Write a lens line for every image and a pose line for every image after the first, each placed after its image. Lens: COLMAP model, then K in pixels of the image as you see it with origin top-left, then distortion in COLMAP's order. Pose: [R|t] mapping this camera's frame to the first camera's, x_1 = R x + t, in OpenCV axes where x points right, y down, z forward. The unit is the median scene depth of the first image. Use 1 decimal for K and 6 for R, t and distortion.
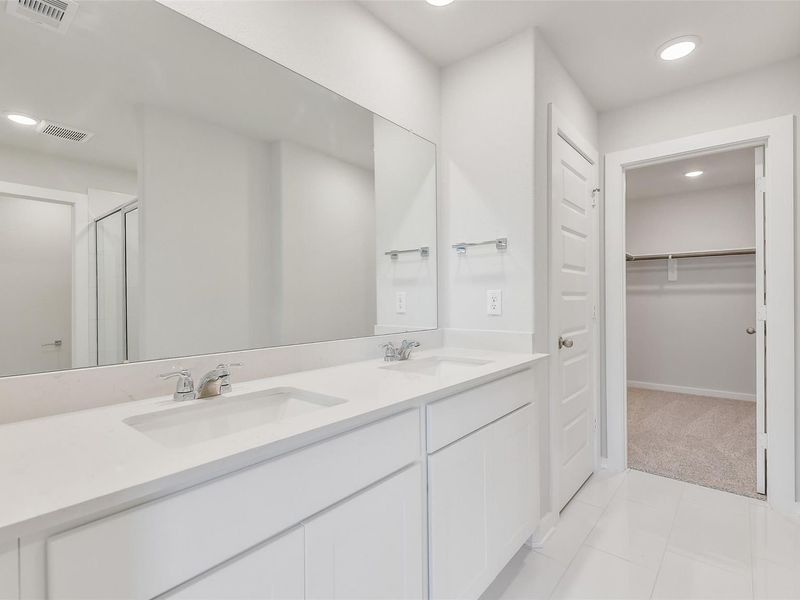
lens RADIAL K [[395.0, 0, 402.9], [0, 395.0, 299.6], [0, 0, 1]] dist [0.008552, -0.003712]
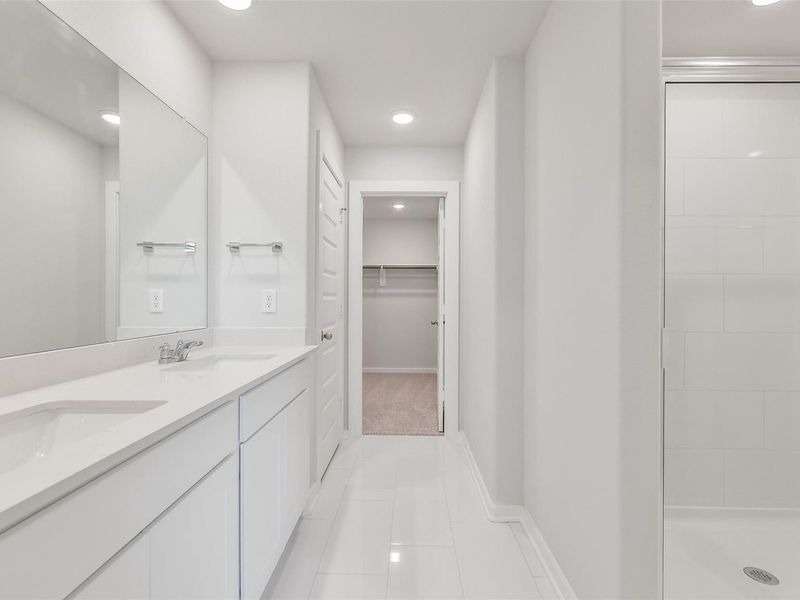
lens RADIAL K [[395.0, 0, 397.2], [0, 395.0, 299.9], [0, 0, 1]] dist [0.008552, -0.003712]
pose [[0.779750, 0.009834, 0.626014, -0.152682], [-0.009067, 0.999949, -0.004415, 0.004695], [-0.626025, -0.002233, 0.779800, -0.047322]]
